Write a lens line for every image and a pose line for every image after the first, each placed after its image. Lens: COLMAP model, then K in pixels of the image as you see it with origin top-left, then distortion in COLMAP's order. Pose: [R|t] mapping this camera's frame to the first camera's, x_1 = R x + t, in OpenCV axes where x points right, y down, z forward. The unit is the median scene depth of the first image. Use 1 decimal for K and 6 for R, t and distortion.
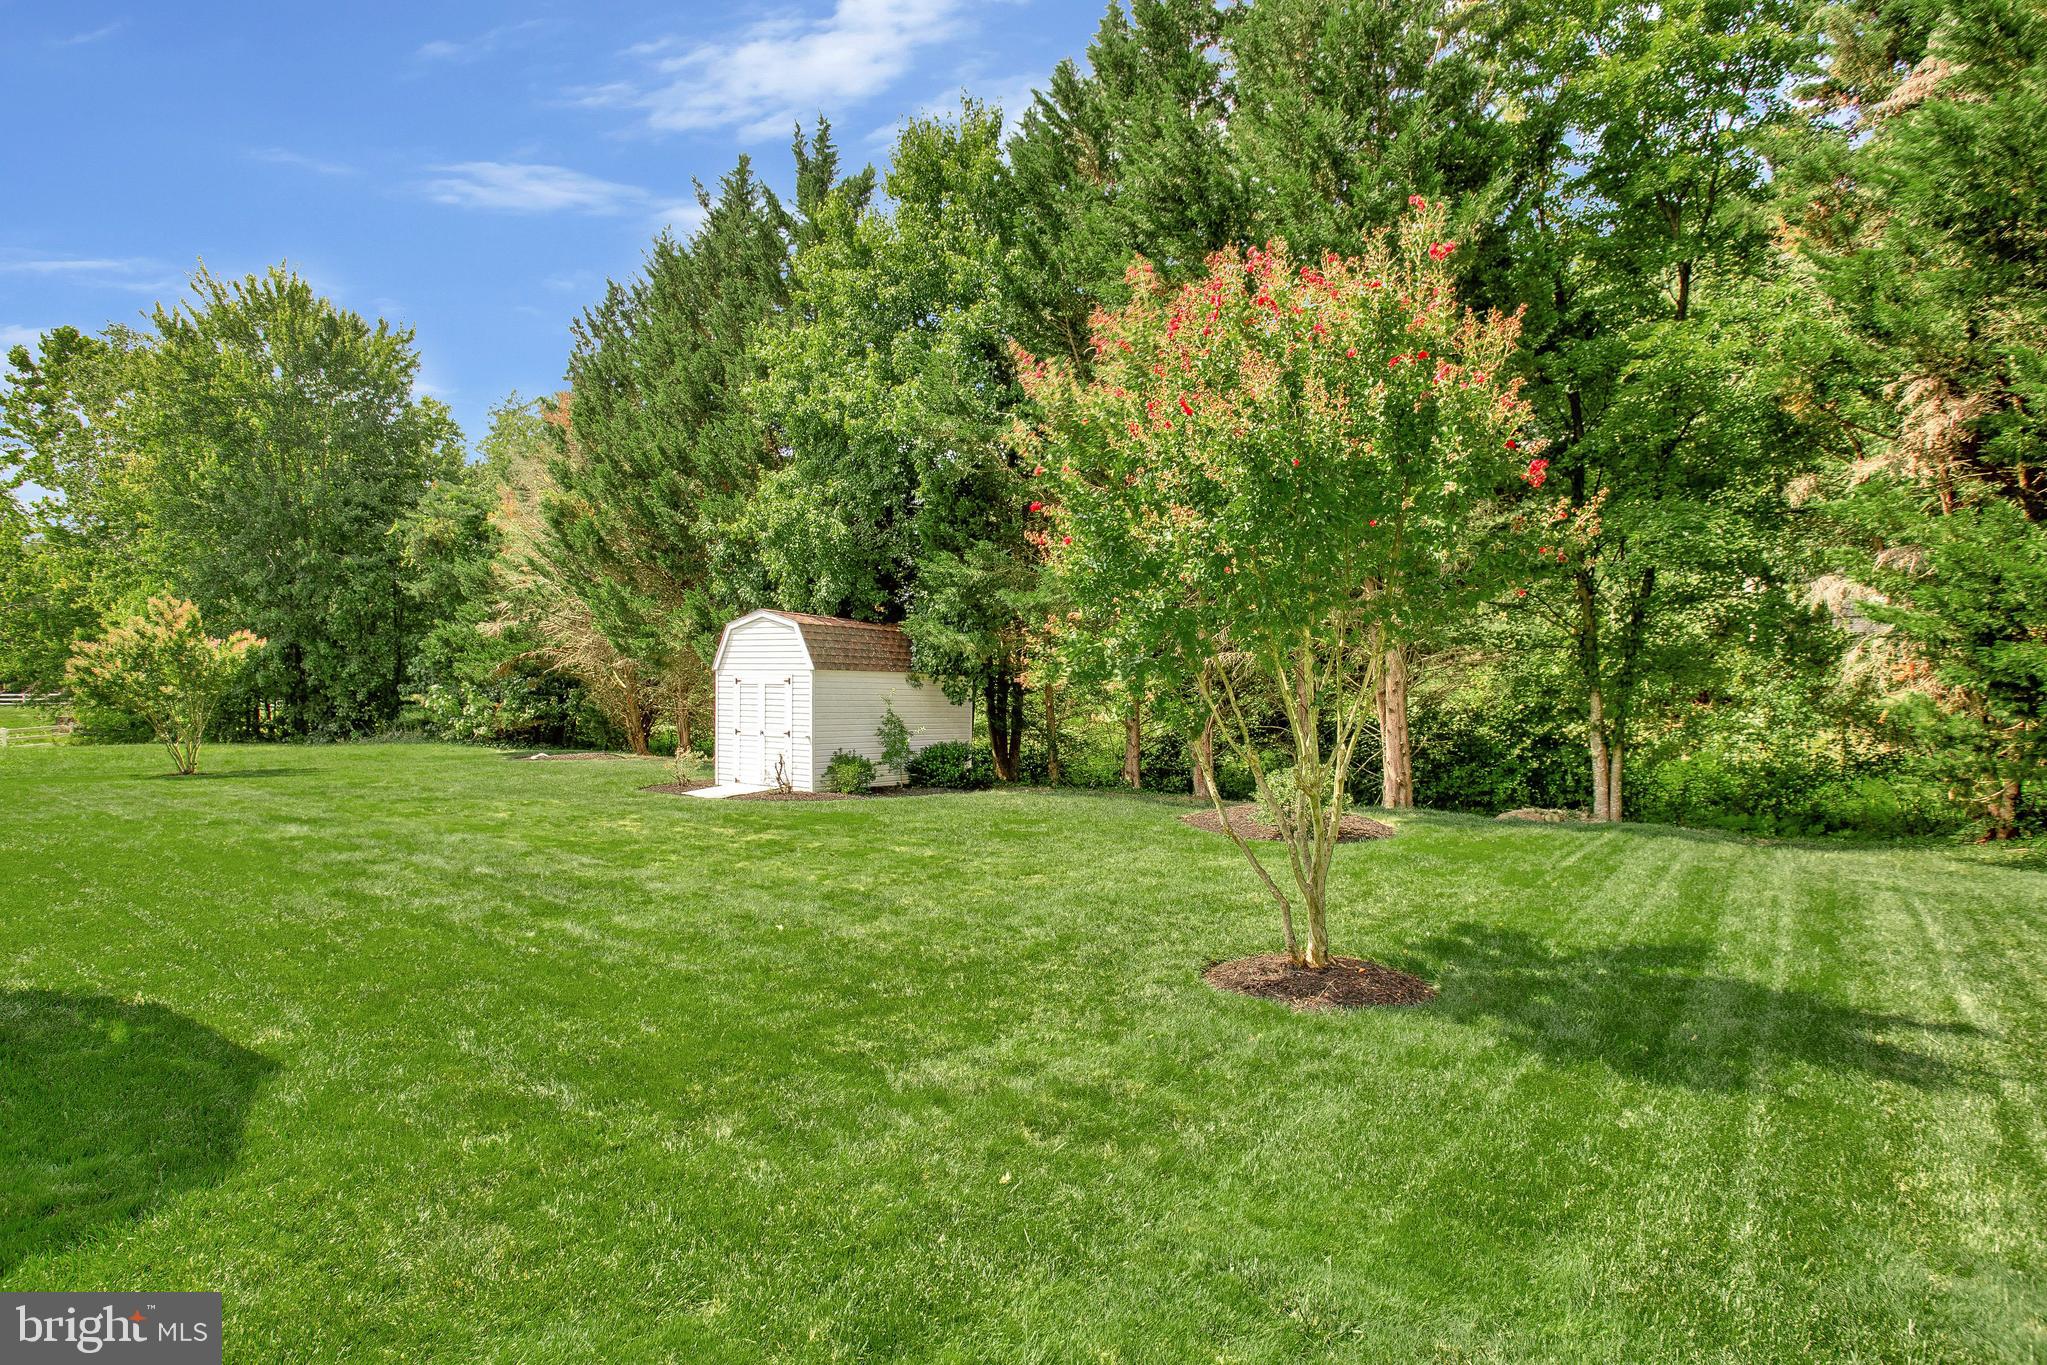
lens RADIAL K [[1014.8, 0, 1020.6], [0, 1014.8, 699.5], [0, 0, 1]] dist [-0.067469, 0.026498]
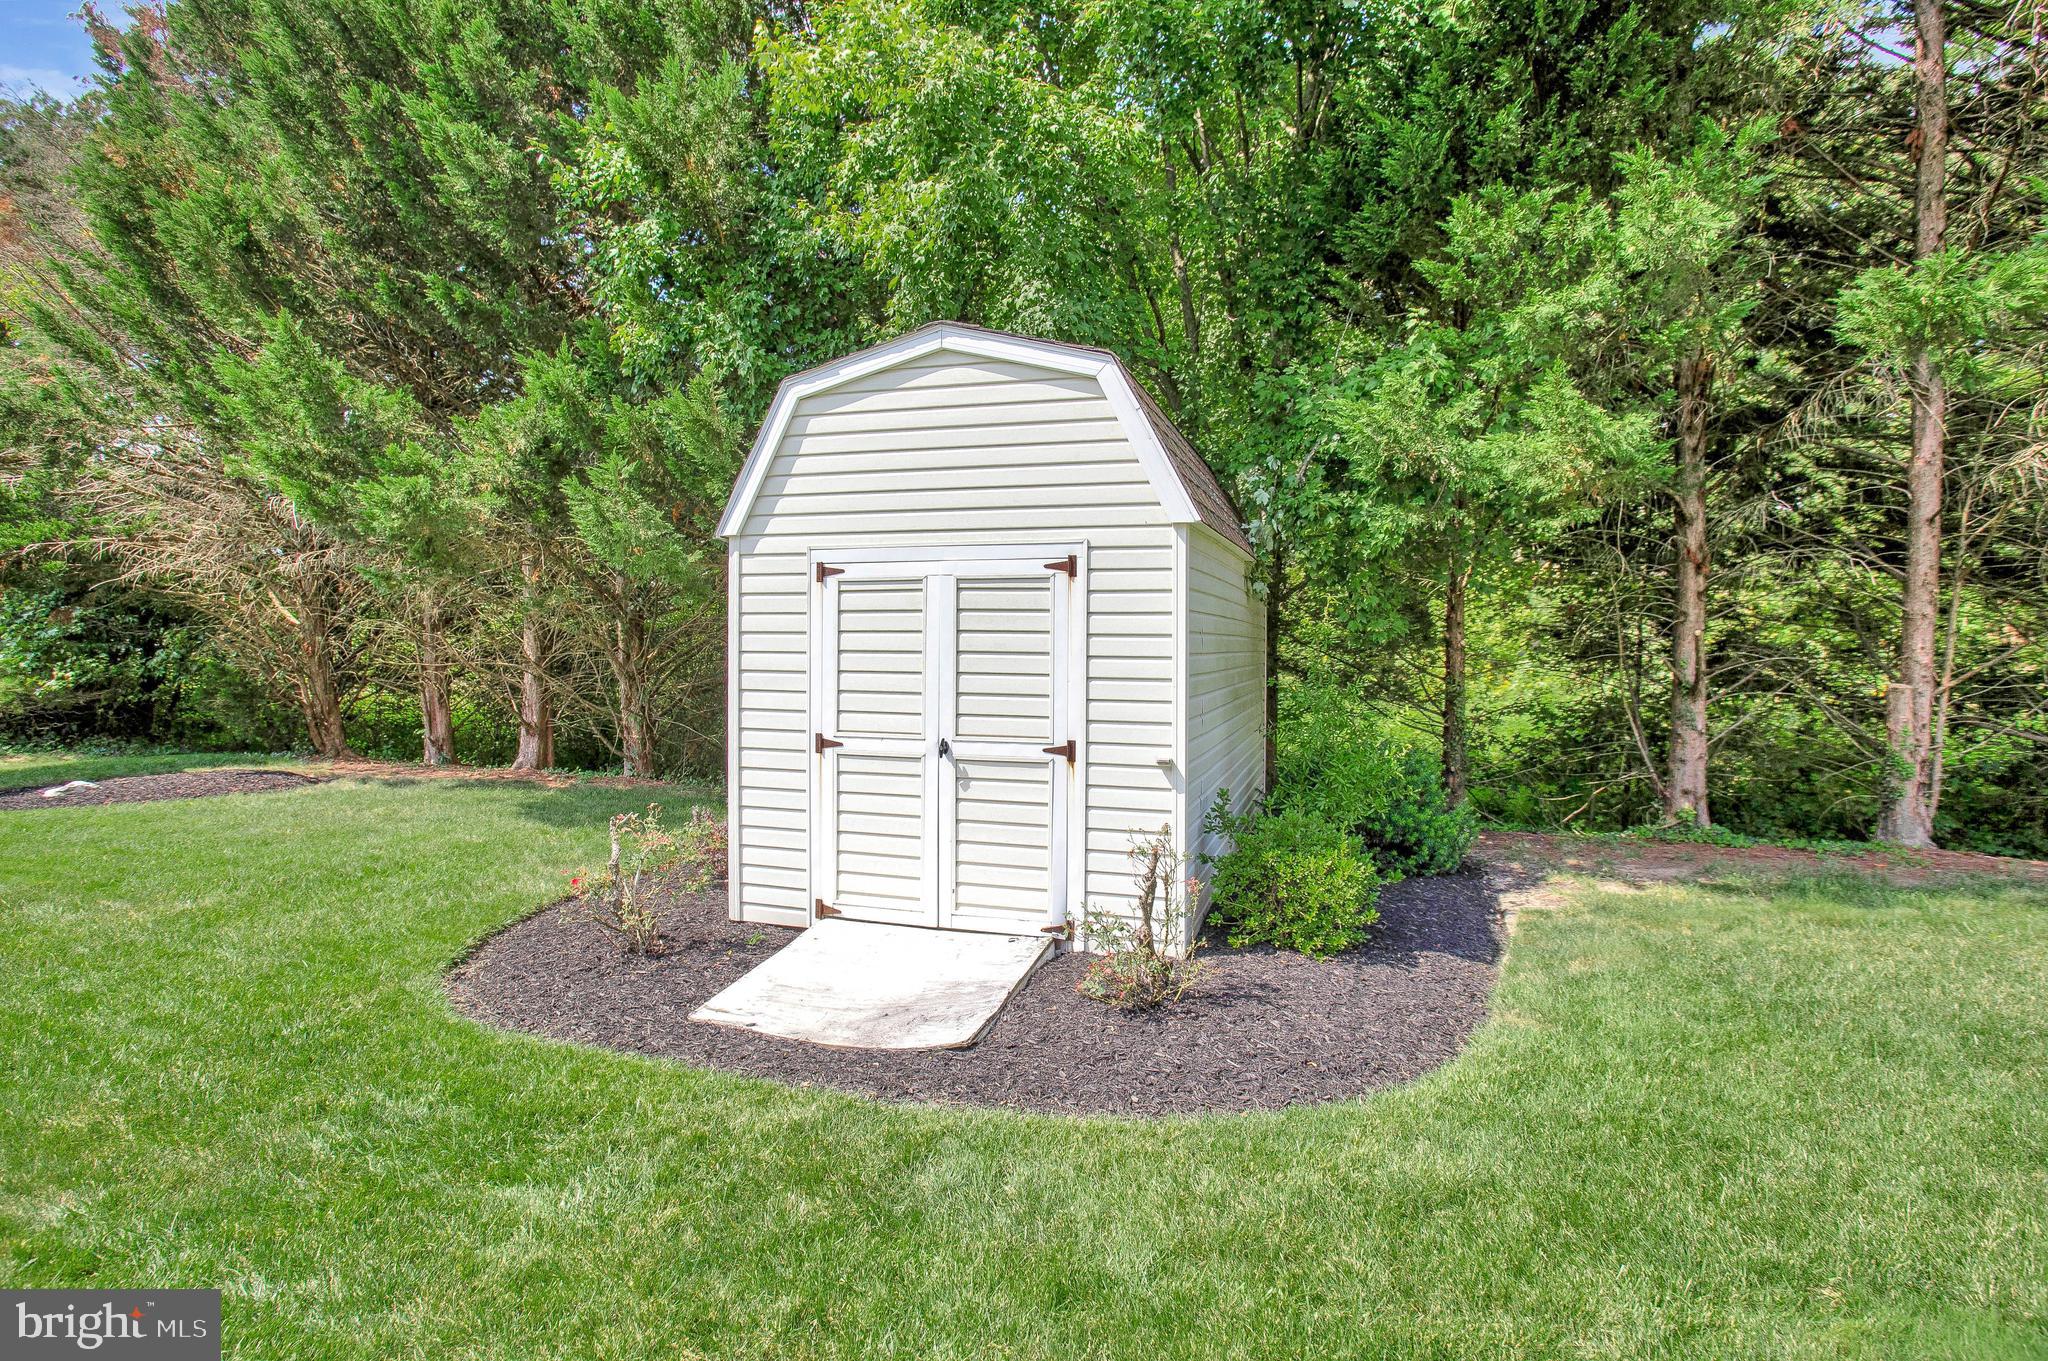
lens RADIAL K [[1015.3, 0, 1021.1], [0, 1015.3, 697.5], [0, 0, 1]] dist [-0.067469, 0.026498]
pose [[0.956982, -0.001741, 0.290143, -0.197025], [-0.007664, 0.999481, 0.031278, 0.005375], [-0.290047, -0.032156, 0.956472, 0.440418]]
